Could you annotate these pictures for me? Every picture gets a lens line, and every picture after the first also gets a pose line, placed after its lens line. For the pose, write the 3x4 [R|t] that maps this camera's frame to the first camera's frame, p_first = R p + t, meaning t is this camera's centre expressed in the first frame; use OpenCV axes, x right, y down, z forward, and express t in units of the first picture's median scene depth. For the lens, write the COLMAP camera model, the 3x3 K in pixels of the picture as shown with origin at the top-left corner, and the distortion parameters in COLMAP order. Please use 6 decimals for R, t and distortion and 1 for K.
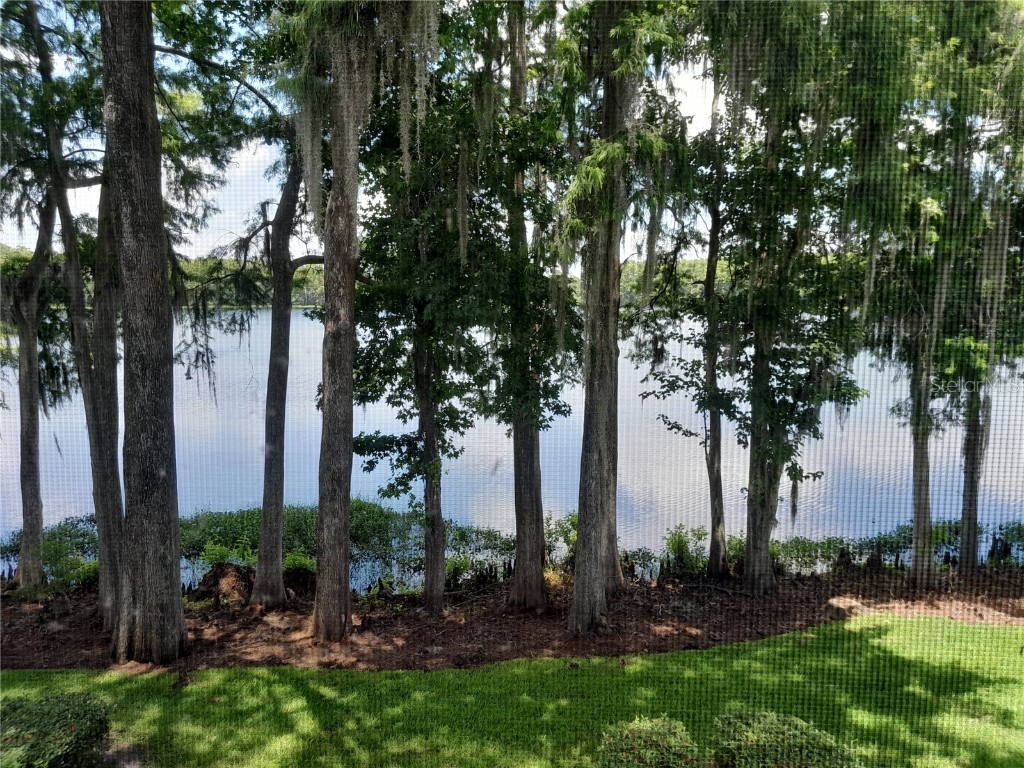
lens RADIAL K [[790.5, 0, 517.1], [0, 790.5, 384.7], [0, 0, 1]] dist [0.064782, -0.106235]
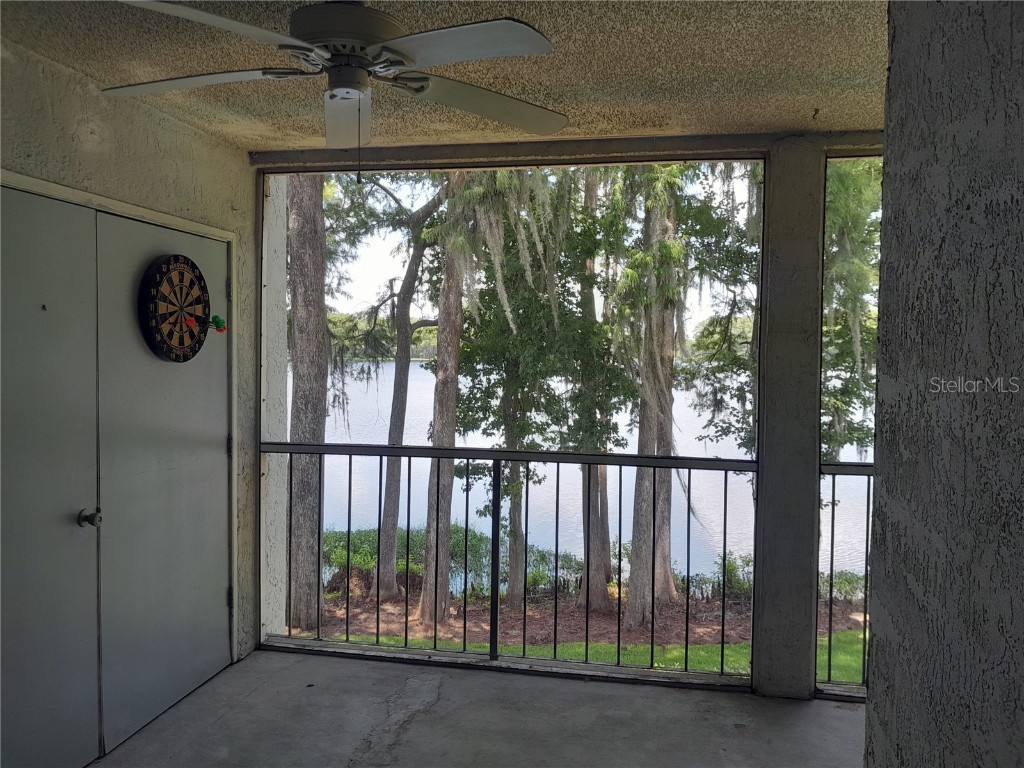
lens RADIAL K [[790.5, 0, 517.1], [0, 790.5, 384.7], [0, 0, 1]] dist [0.064782, -0.106235]
pose [[0.992441, 0.014766, -0.121829, 0.038304], [-0.022840, 0.997614, -0.065143, 0.018596], [0.120576, 0.067433, 0.990411, -0.214235]]
